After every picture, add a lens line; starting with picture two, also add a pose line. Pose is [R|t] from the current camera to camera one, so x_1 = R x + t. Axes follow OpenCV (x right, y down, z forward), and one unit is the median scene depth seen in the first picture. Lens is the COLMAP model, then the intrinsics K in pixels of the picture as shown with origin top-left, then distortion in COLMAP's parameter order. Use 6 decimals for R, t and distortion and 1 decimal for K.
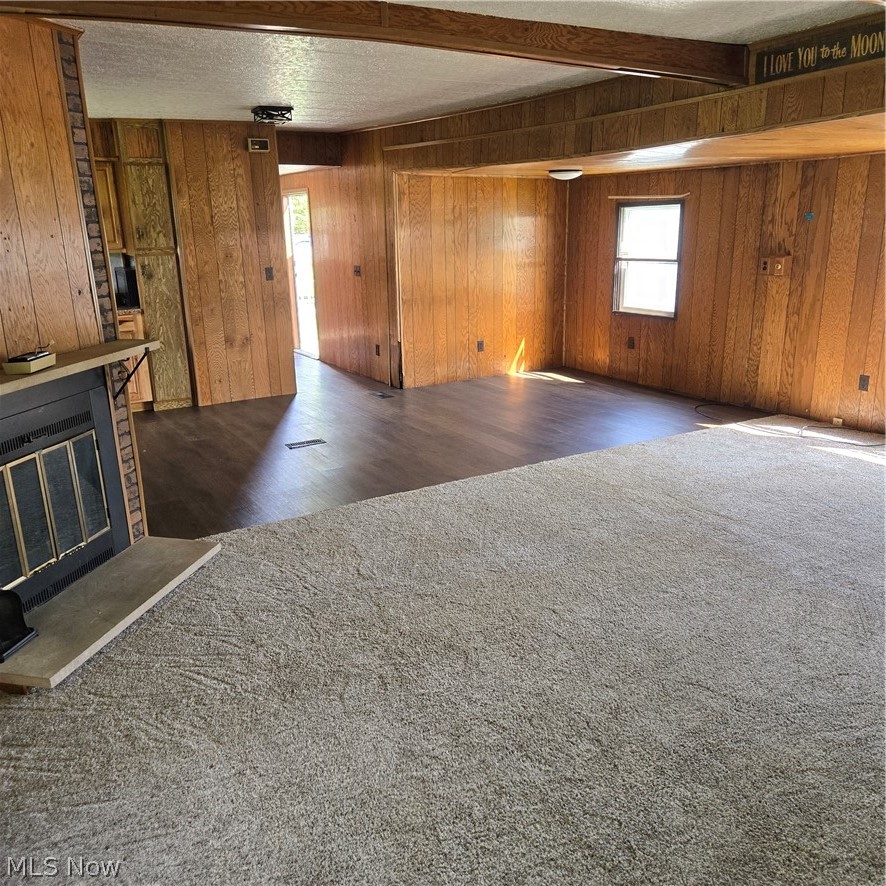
lens RADIAL K [[786.1, 0, 428.1], [0, 786.1, 438.4], [0, 0, 1]] dist [0.079384, -0.066070]
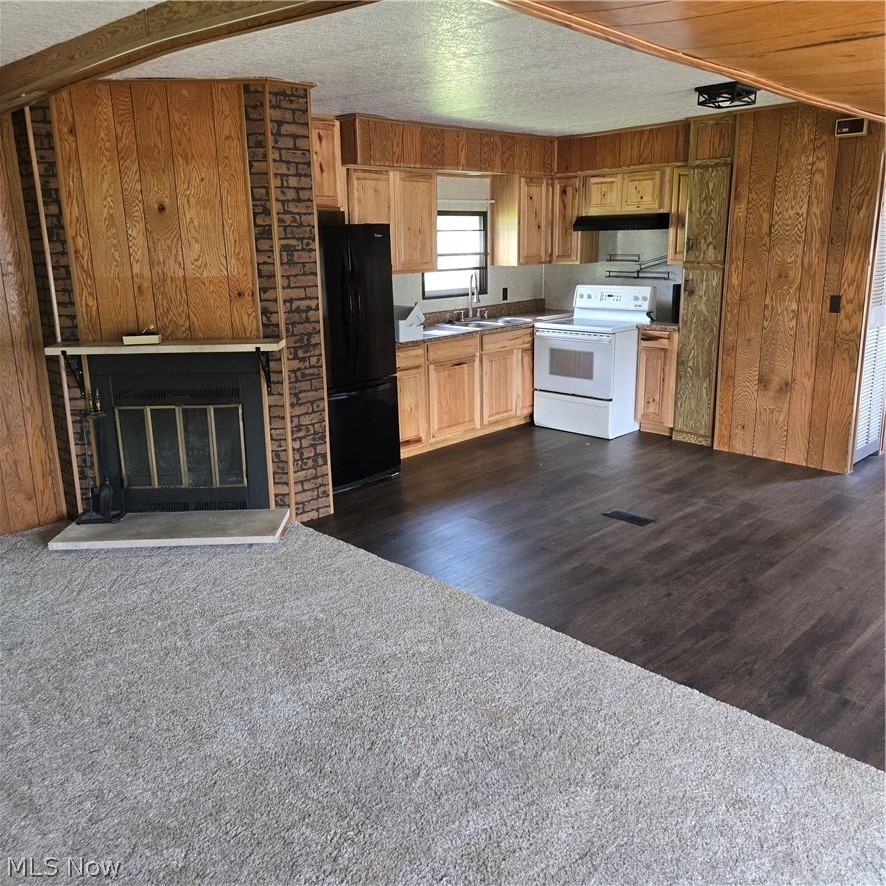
lens RADIAL K [[786.1, 0, 444.1], [0, 786.1, 429.0], [0, 0, 1]] dist [0.079384, -0.066070]
pose [[0.263779, 0.258521, -0.929294, 0.437718], [-0.258201, 0.947182, 0.190208, -0.155758], [0.929383, 0.189772, 0.316597, 0.488497]]
